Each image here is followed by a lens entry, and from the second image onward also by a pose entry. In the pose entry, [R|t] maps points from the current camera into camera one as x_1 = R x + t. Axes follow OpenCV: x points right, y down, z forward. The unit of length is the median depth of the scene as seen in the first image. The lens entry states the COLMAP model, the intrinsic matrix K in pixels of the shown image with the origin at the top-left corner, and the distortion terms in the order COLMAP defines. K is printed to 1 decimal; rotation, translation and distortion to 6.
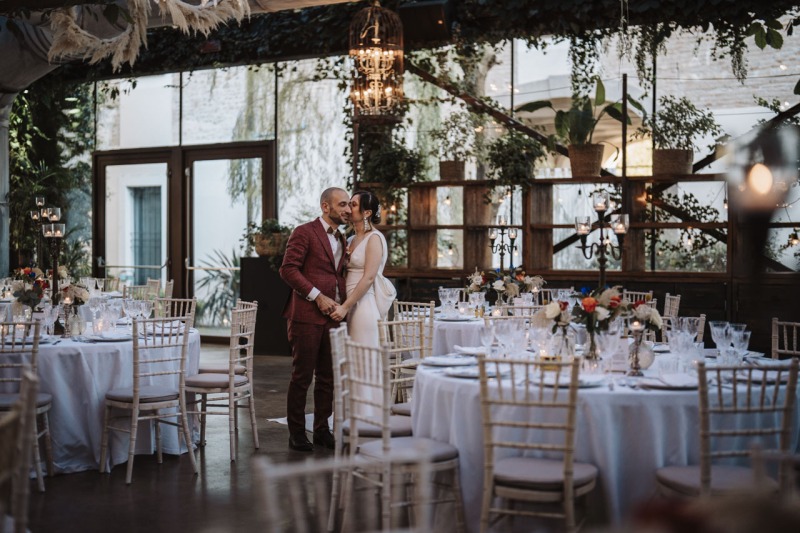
lens RADIAL K [[1139.3, 0, 461.2], [0, 1139.3, 264.9], [0, 0, 1]] dist [-0.008900, 0.073598]
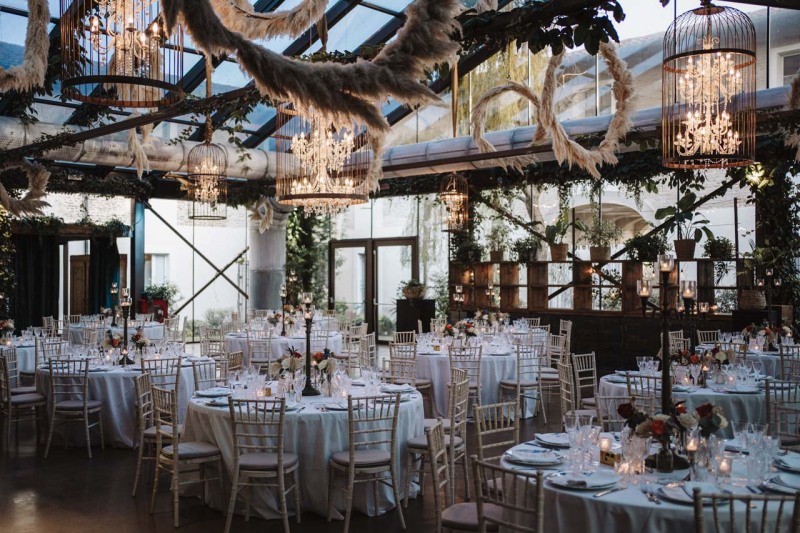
lens RADIAL K [[814.4, 0, 400.0], [0, 814.4, 266.5], [0, 0, 1]] dist [-0.042966, 0.169436]
pose [[0.966086, -0.001052, -0.258218, 0.175256], [-0.008882, 0.999264, -0.037305, -0.011579], [0.258067, 0.038333, 0.965366, -0.332448]]
